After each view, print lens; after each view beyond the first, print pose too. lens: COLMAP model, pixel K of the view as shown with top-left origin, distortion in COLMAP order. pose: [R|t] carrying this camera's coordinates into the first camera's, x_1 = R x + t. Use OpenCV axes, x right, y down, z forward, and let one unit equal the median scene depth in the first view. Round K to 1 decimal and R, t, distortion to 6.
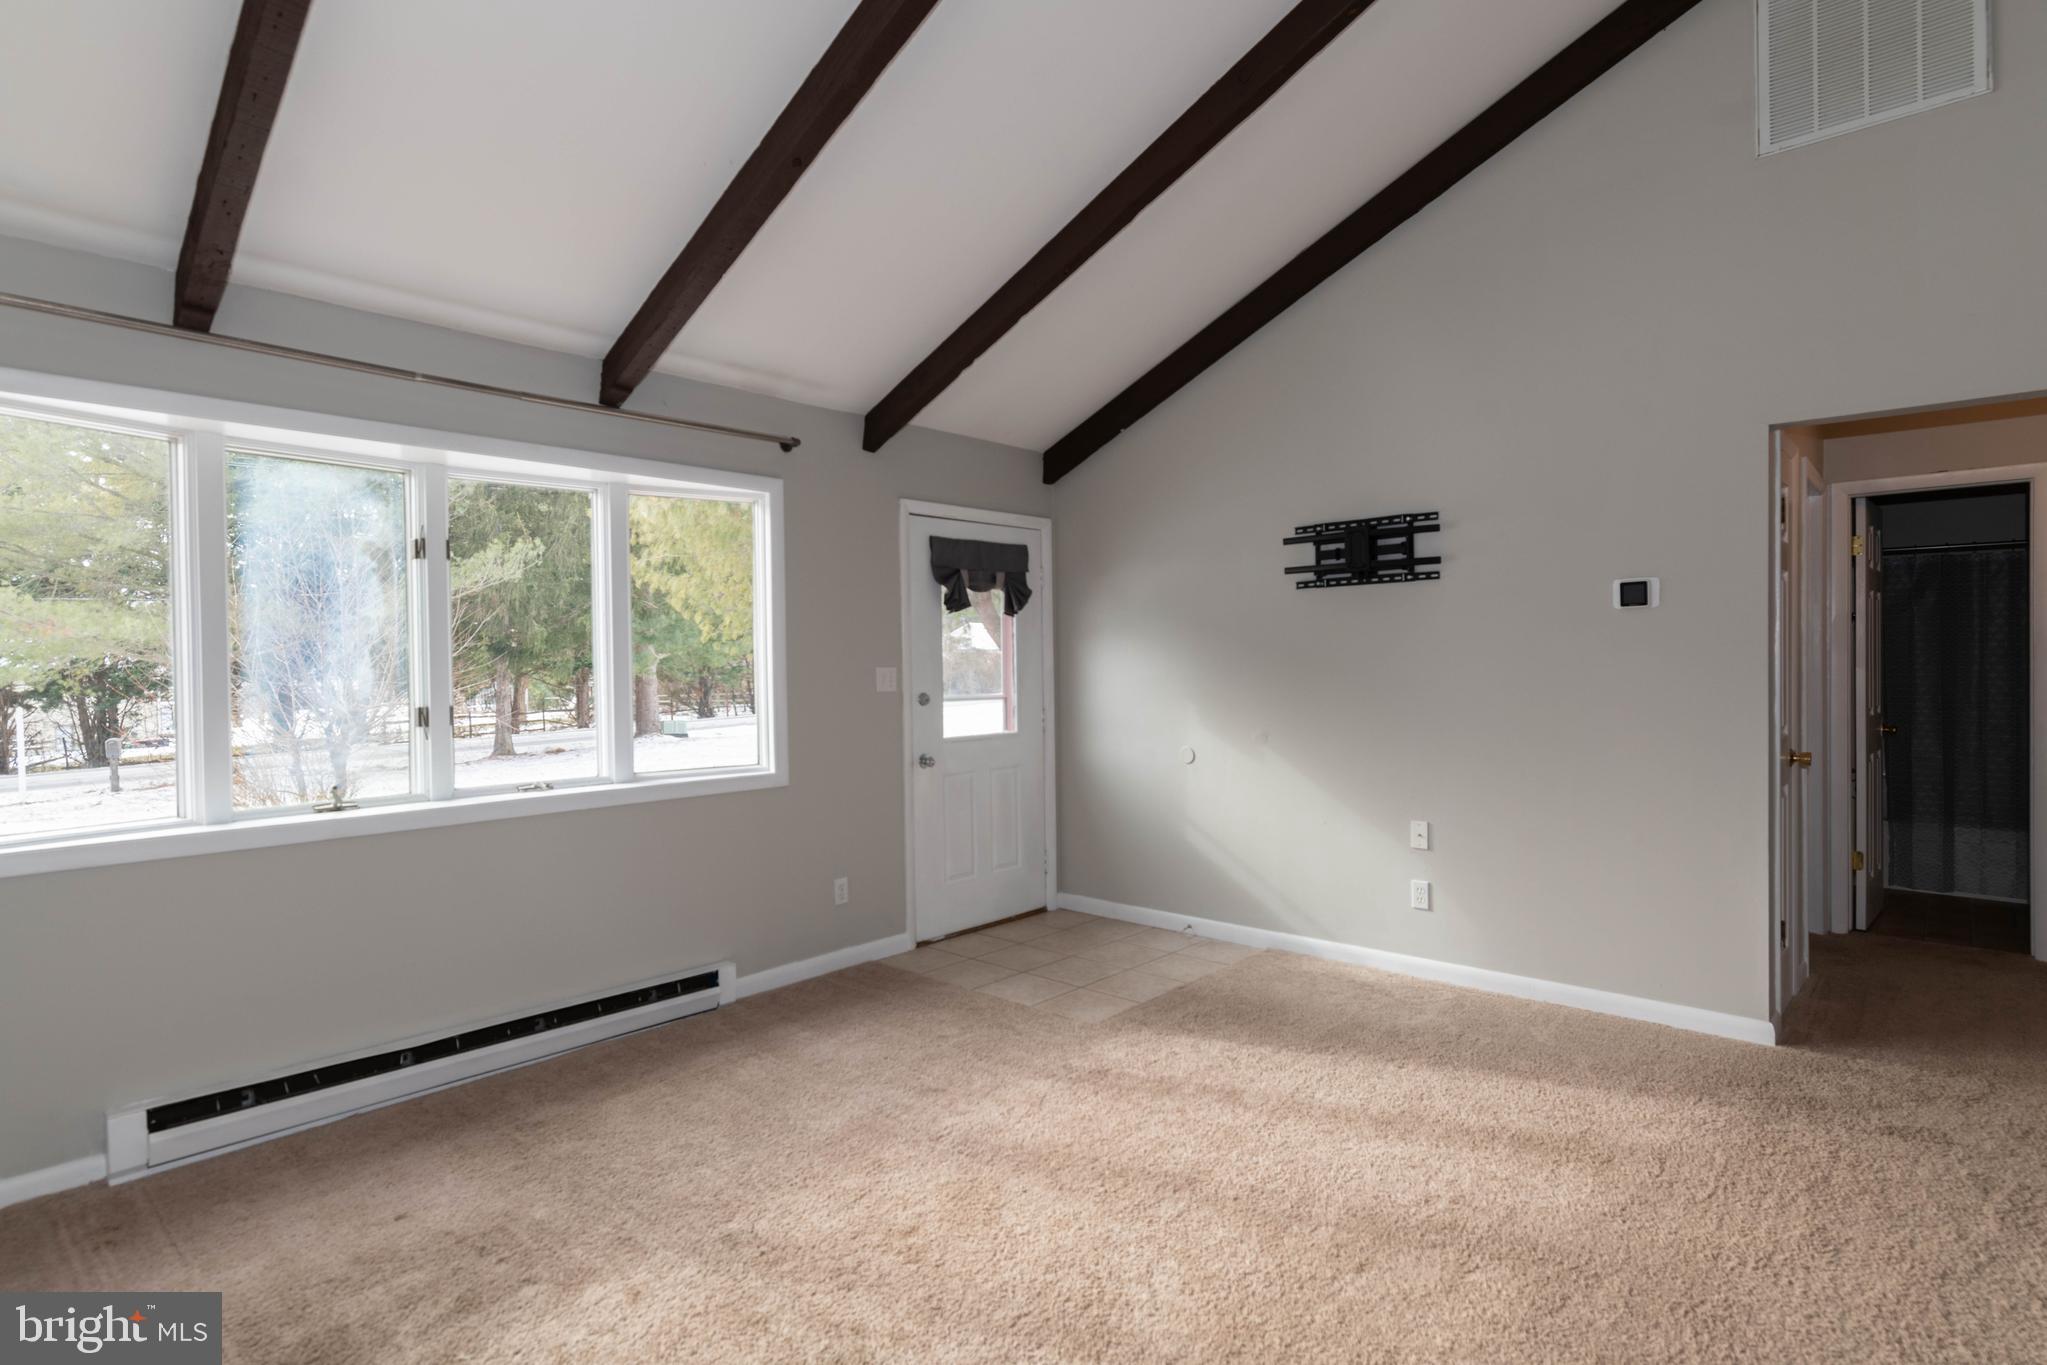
lens RADIAL K [[1018.2, 0, 1037.5], [0, 1018.2, 677.9], [0, 0, 1]] dist [0.001398, 0.000313]
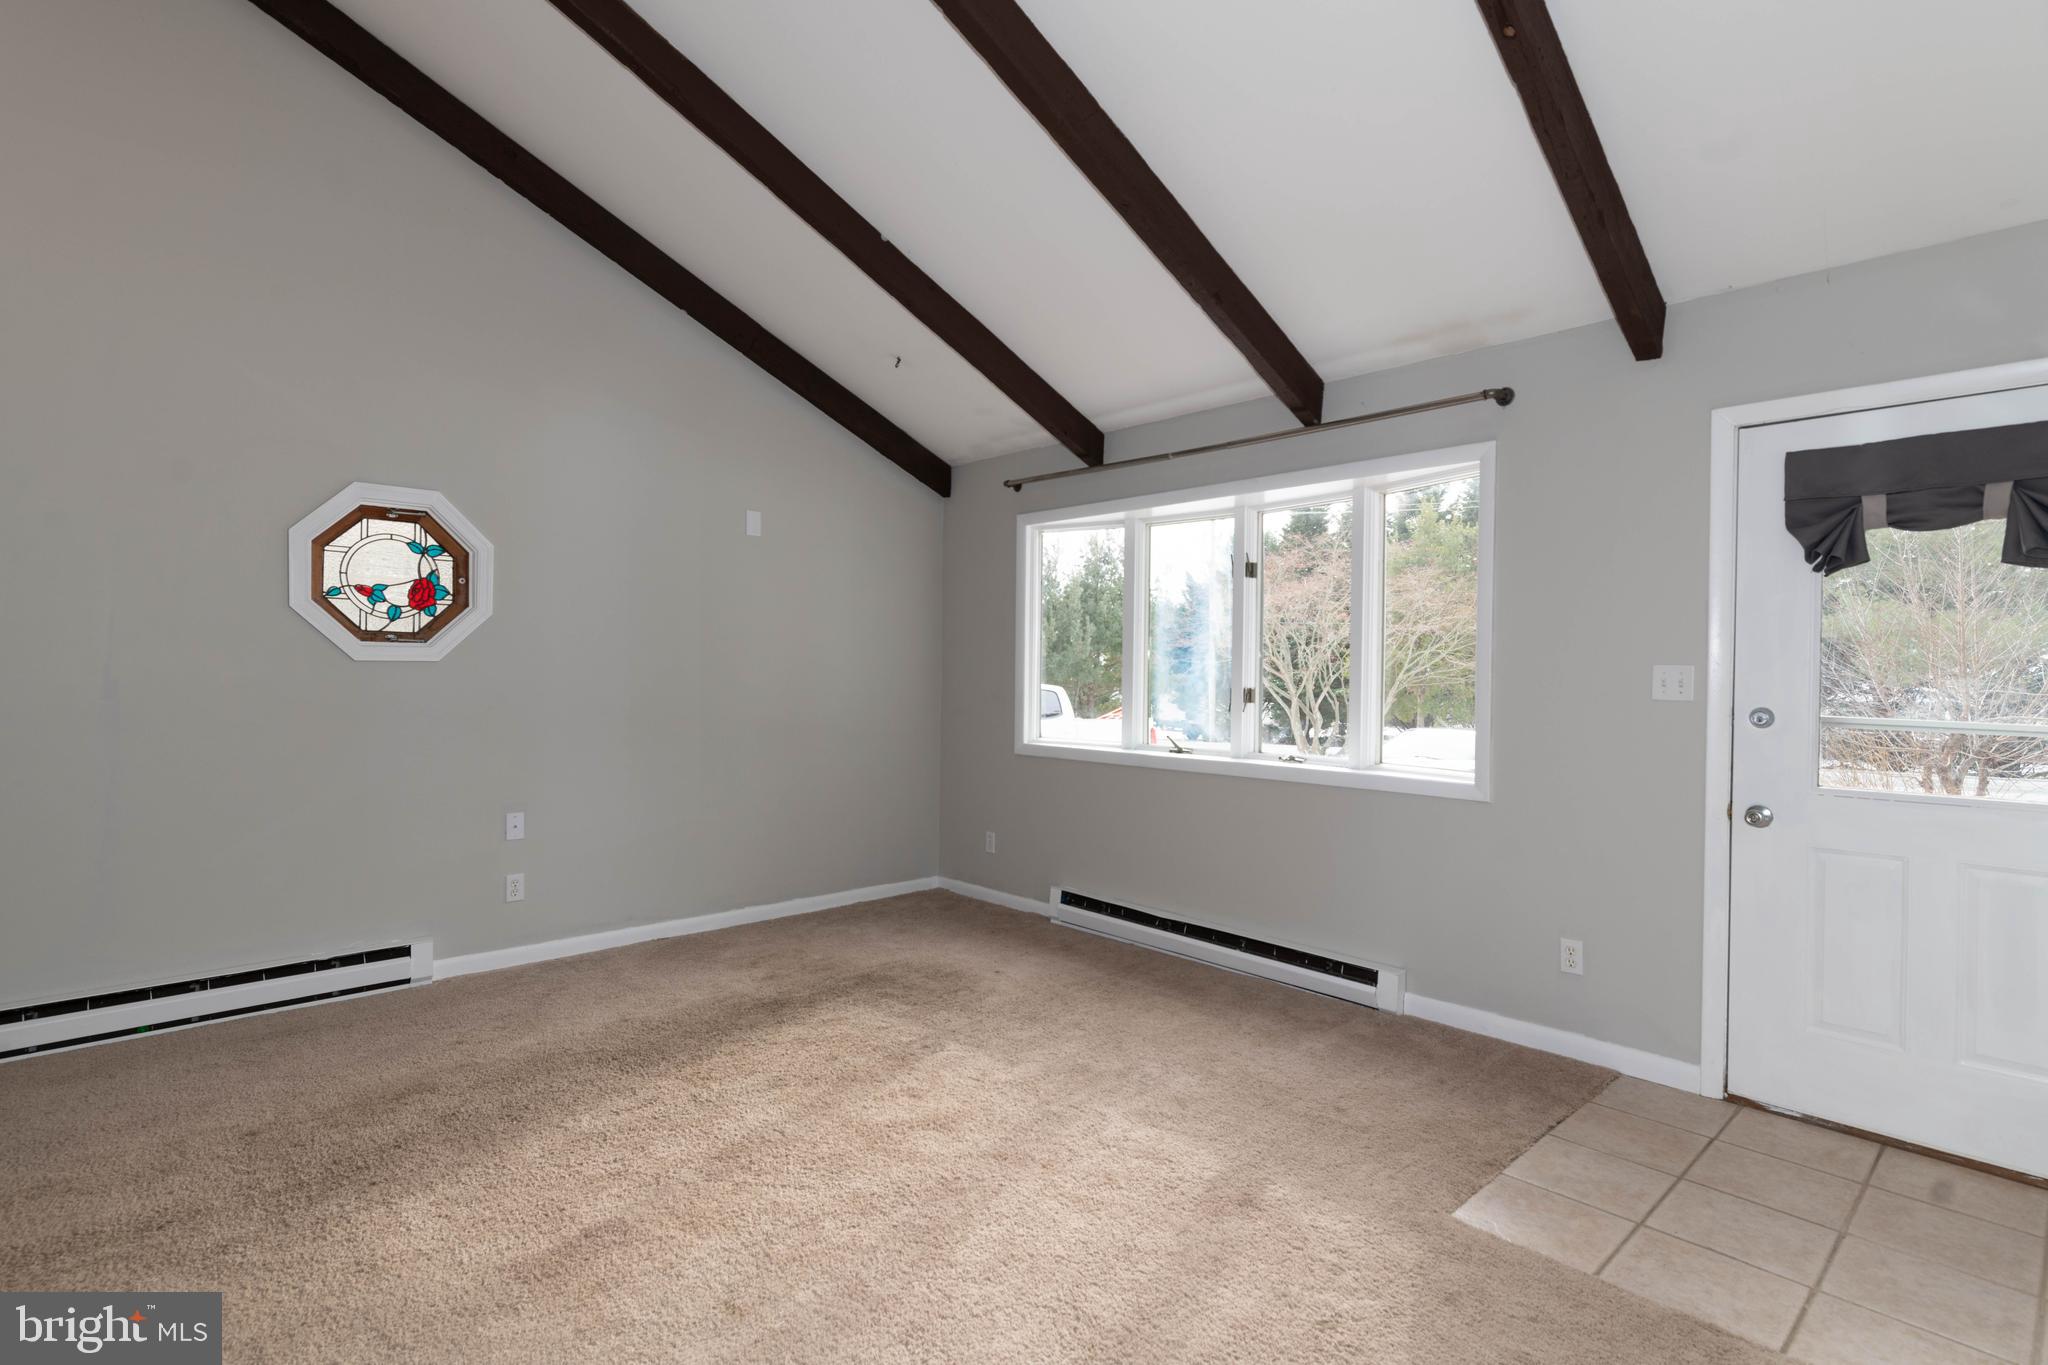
lens RADIAL K [[1018.7, 0, 1038.0], [0, 1018.7, 677.9], [0, 0, 1]] dist [0.001398, 0.000313]
pose [[-0.080252, 0.025913, -0.996438, 0.633852], [-0.021532, 0.999384, 0.027724, -0.013174], [0.996542, 0.023681, -0.079645, 0.696992]]
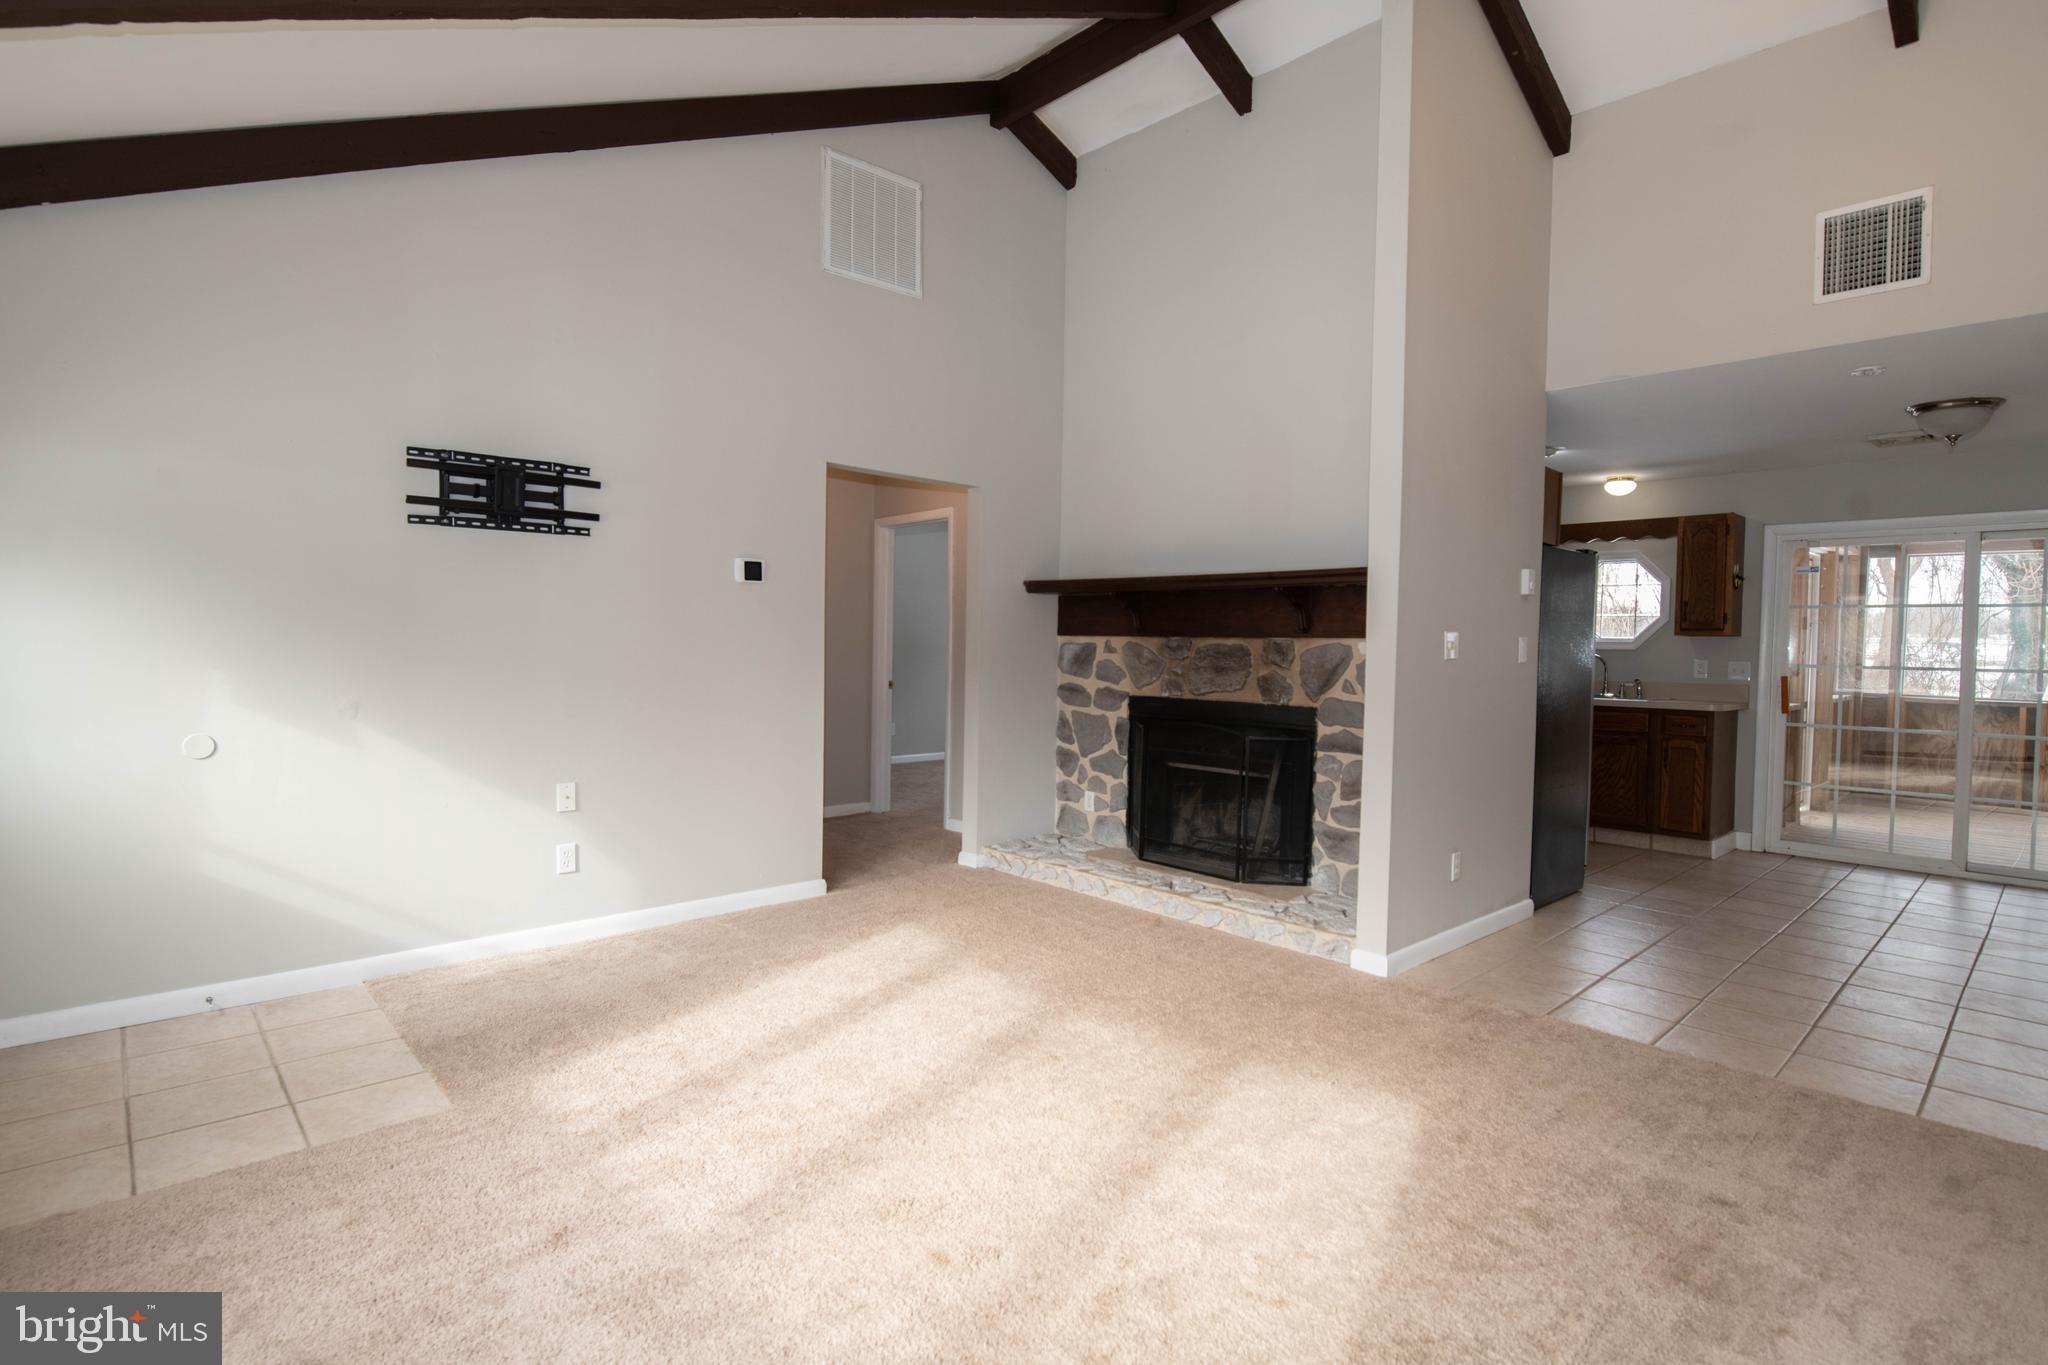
lens RADIAL K [[1013.9, 0, 1025.3], [0, 1013.9, 673.8], [0, 0, 1]] dist [-0.000846, -0.000743]
pose [[0.094004, -0.019012, 0.995390, -0.546340], [-0.004866, 0.999797, 0.019556, 0.015669], [-0.995560, -0.006682, 0.093893, 0.475966]]
